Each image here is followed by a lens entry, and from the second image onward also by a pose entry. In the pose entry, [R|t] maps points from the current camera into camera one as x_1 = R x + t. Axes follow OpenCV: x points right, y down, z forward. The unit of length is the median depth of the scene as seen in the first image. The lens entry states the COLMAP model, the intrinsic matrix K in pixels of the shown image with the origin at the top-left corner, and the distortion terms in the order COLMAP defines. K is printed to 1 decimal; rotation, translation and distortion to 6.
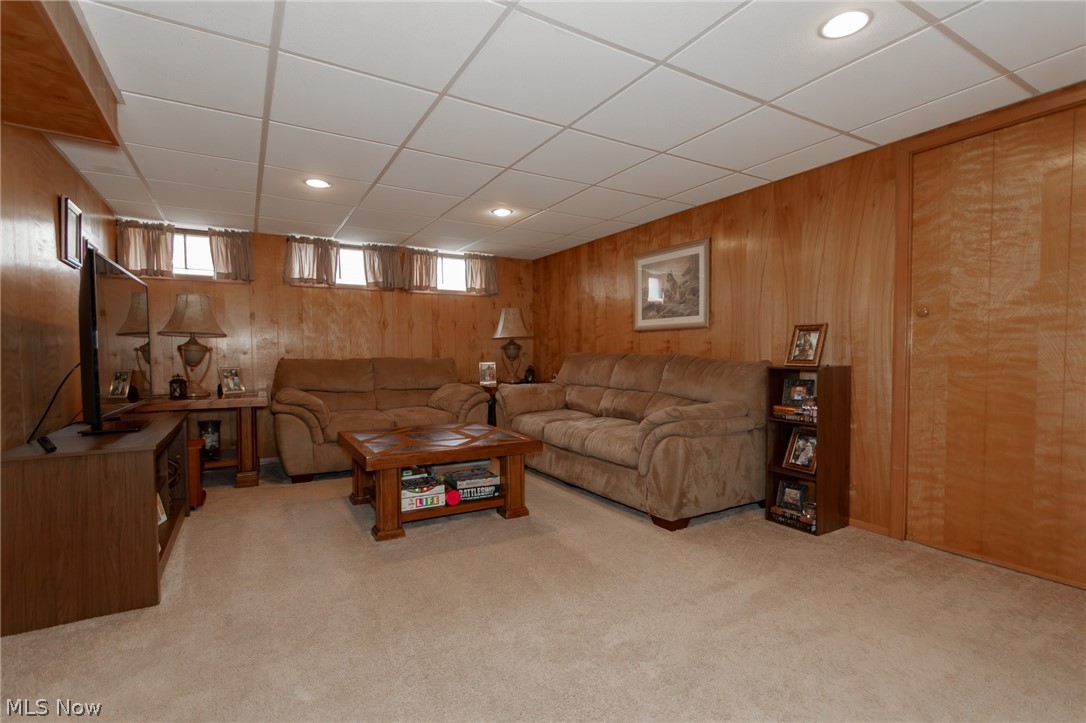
lens RADIAL K [[507.9, 0, 544.1], [0, 507.9, 368.4], [0, 0, 1]] dist [0.001552, -0.000648]
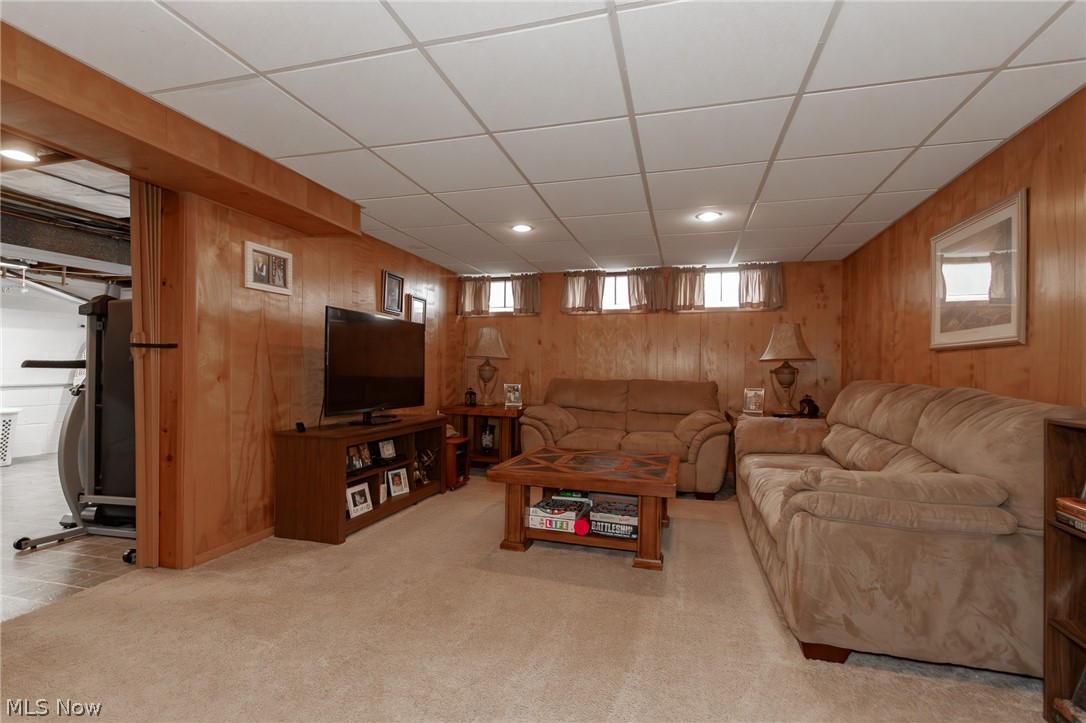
lens RADIAL K [[507.9, 0, 544.1], [0, 507.9, 368.4], [0, 0, 1]] dist [0.001552, -0.000648]
pose [[0.683236, 0.012810, -0.730085, 0.324689], [-0.040499, 0.998972, -0.020372, -0.016546], [0.729074, 0.043487, 0.683052, 0.190550]]
